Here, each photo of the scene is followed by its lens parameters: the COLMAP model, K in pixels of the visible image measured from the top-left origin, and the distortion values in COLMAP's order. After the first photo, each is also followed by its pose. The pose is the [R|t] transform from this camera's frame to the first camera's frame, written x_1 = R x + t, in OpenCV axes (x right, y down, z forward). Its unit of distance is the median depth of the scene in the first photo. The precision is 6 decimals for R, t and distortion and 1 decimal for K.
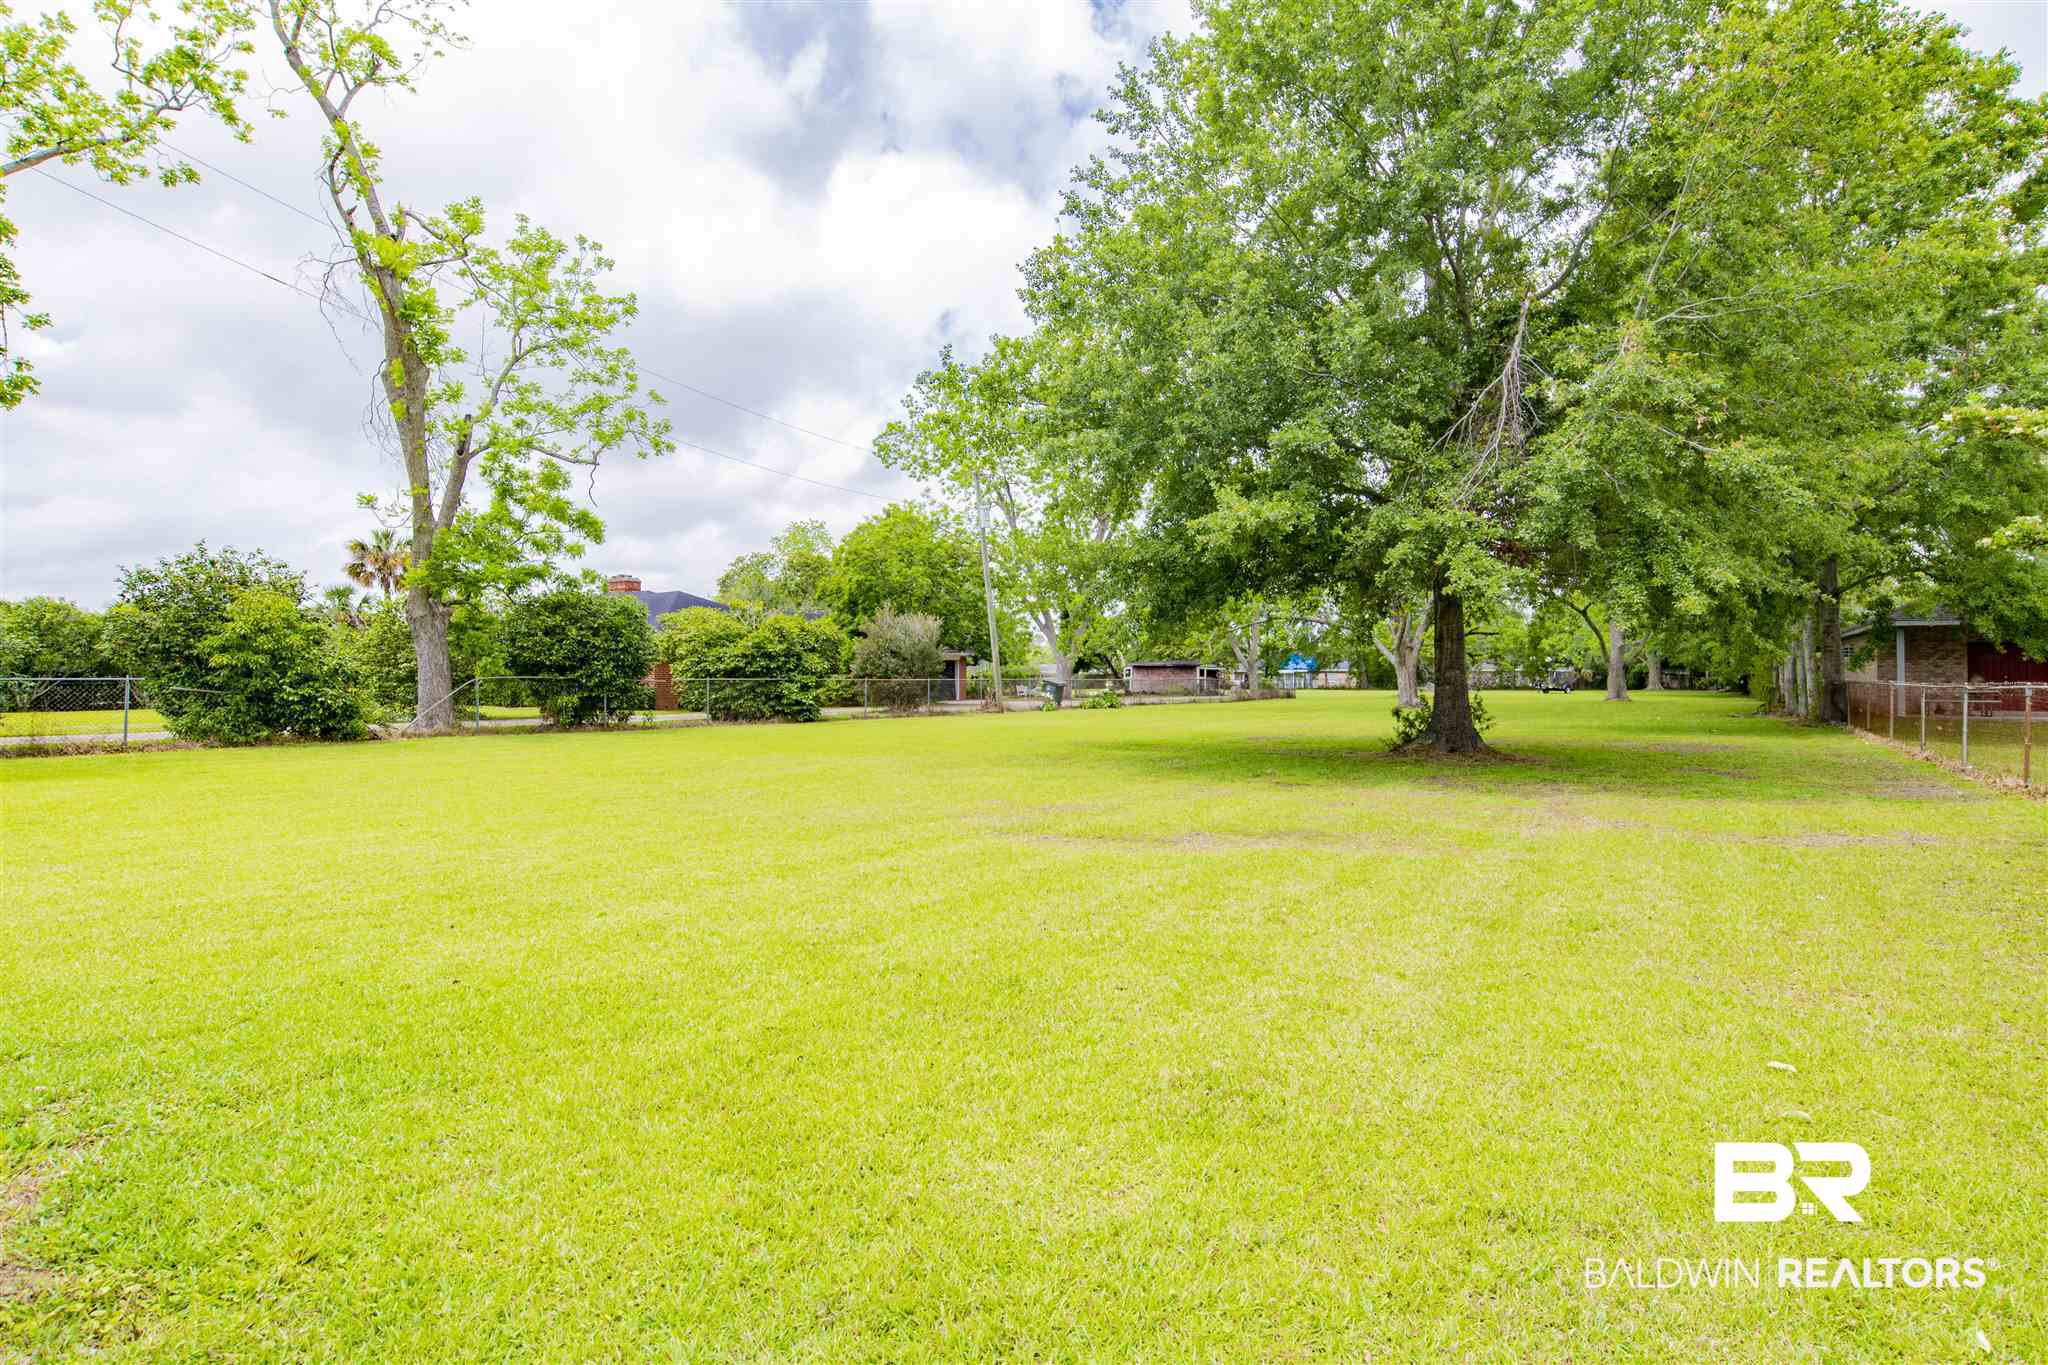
lens RADIAL K [[1044.3, 0, 1023.2], [0, 1044.3, 681.2], [0, 0, 1]] dist [-0.021513, -0.002578]
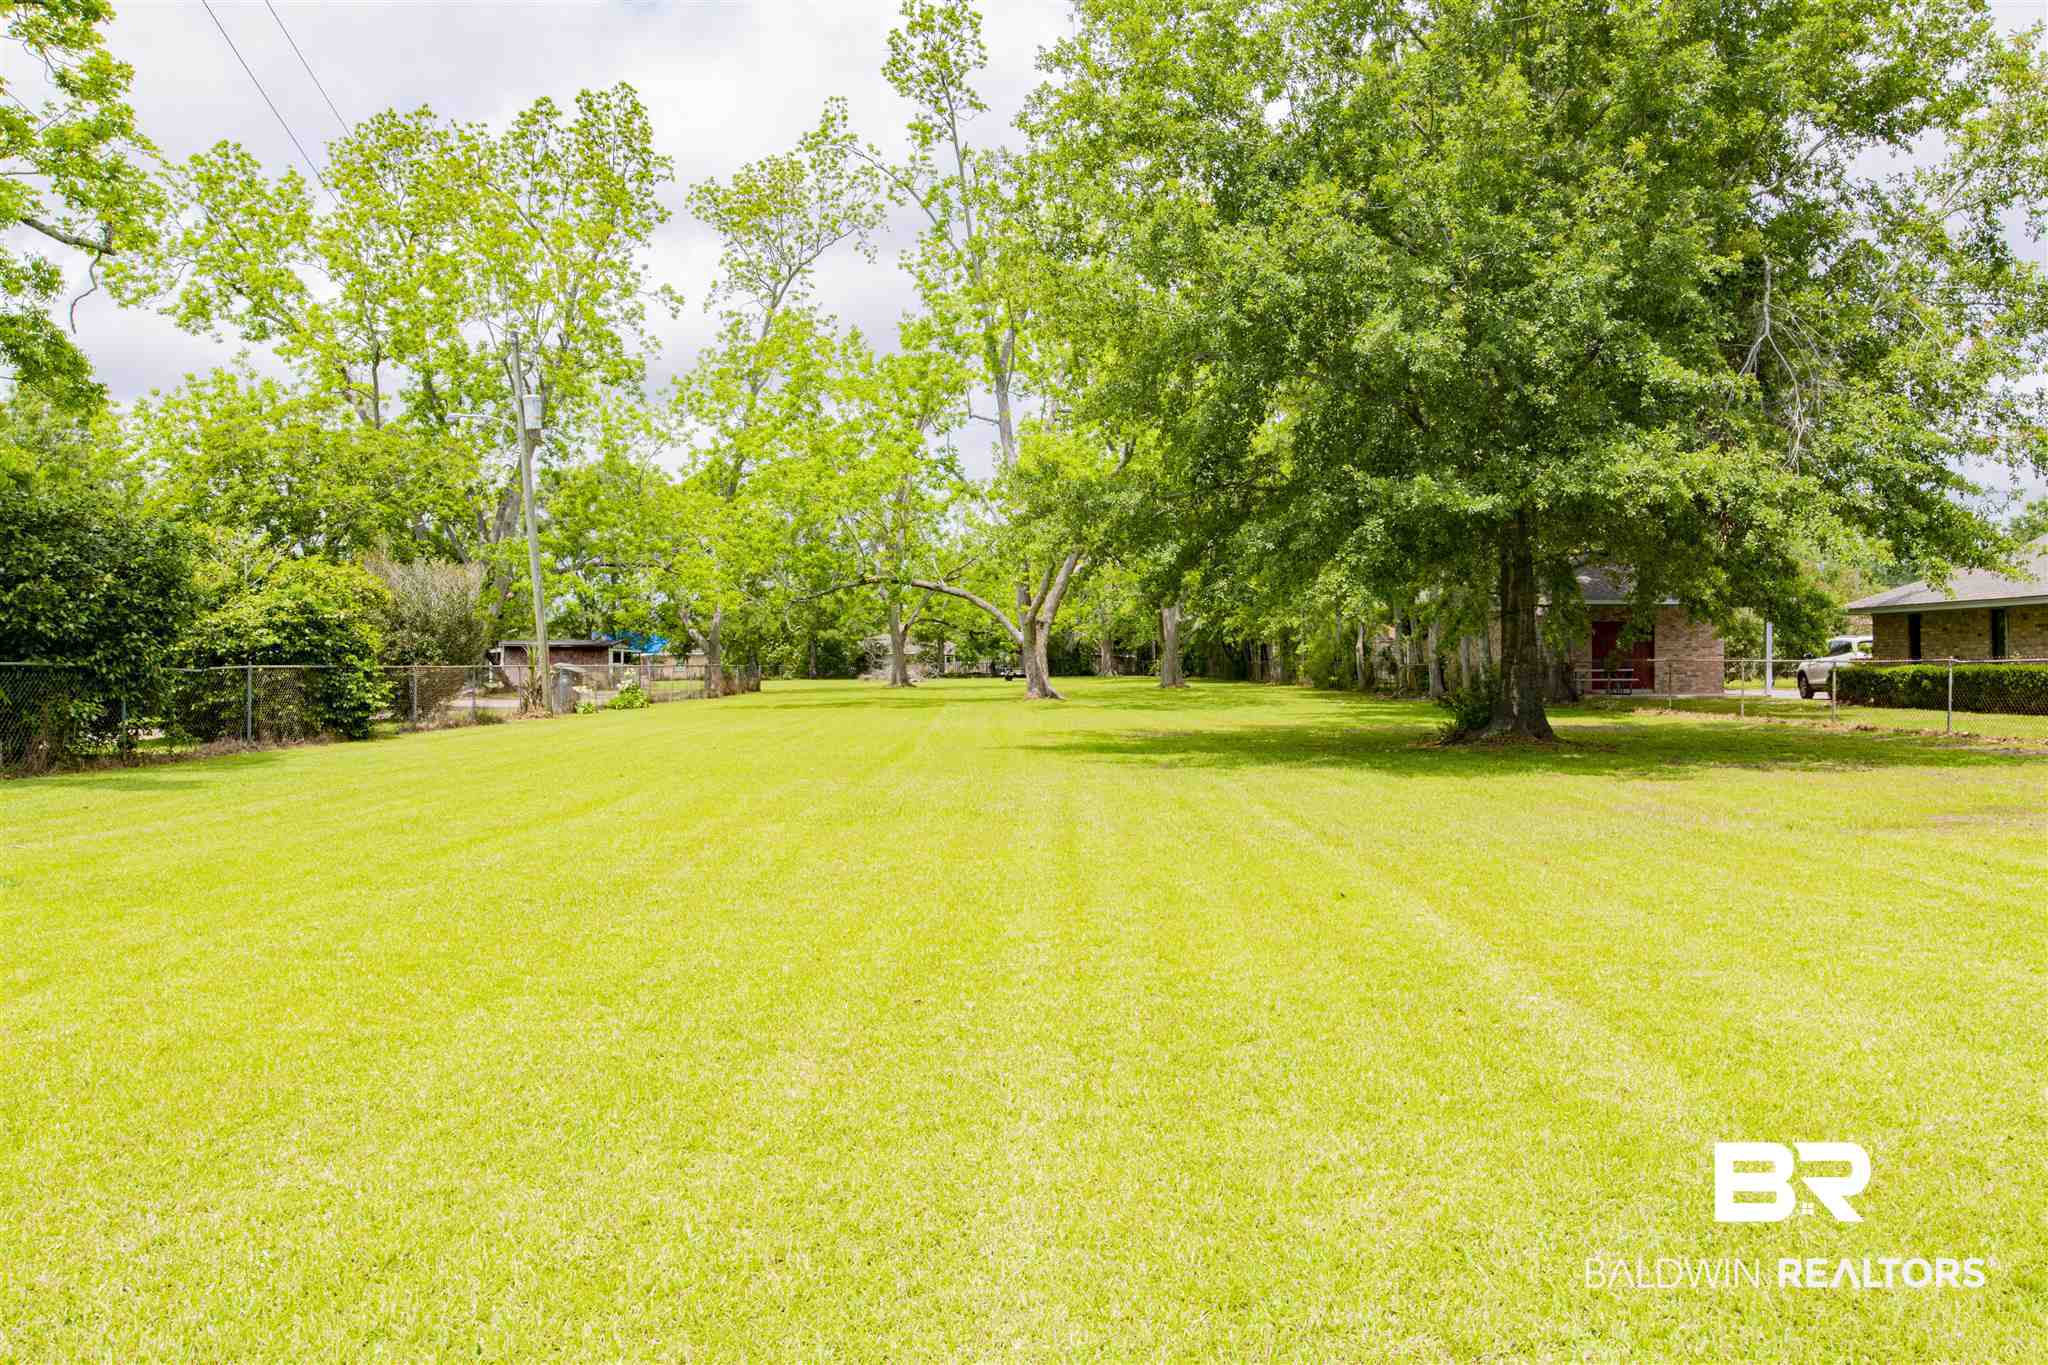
lens RADIAL K [[1480.4, 0, 1023.5], [0, 1480.4, 680.0], [0, 0, 1]] dist [-0.008281, -0.002142]
pose [[0.870406, -0.008913, 0.492253, -0.315567], [0.005231, 0.999947, 0.008856, 0.000158], [-0.492306, -0.005133, 0.870407, 0.100570]]
